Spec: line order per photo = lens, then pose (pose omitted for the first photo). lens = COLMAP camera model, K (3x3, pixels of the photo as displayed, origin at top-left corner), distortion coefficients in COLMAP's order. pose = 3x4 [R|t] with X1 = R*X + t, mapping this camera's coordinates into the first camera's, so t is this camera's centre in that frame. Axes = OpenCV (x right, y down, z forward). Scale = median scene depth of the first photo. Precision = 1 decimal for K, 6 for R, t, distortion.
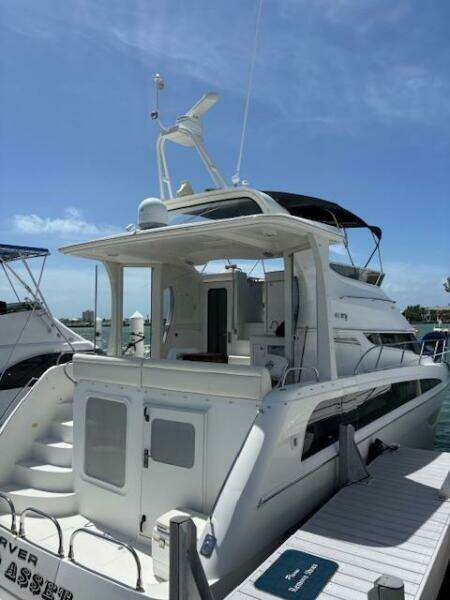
lens RADIAL K [[452.6, 0, 224.6], [0, 452.6, 297.5], [0, 0, 1]] dist [0.068293, -0.061342]
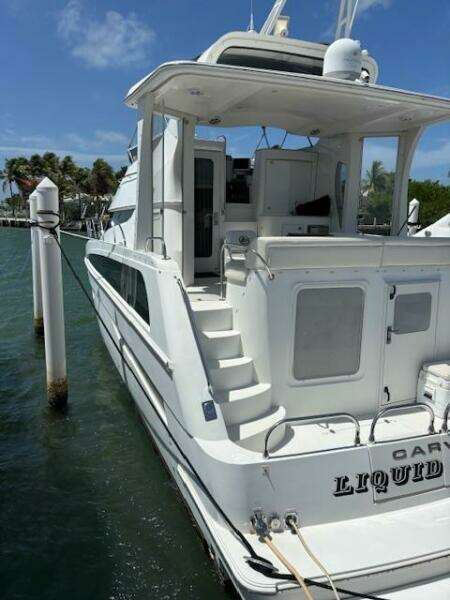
lens RADIAL K [[452.6, 0, 220.0], [0, 452.6, 293.1], [0, 0, 1]] dist [0.068293, -0.061342]
pose [[0.500502, -0.134102, 0.855286, -1.057140], [-0.067830, 0.978819, 0.193164, 0.081592], [-0.863074, -0.154693, 0.480805, 0.747210]]
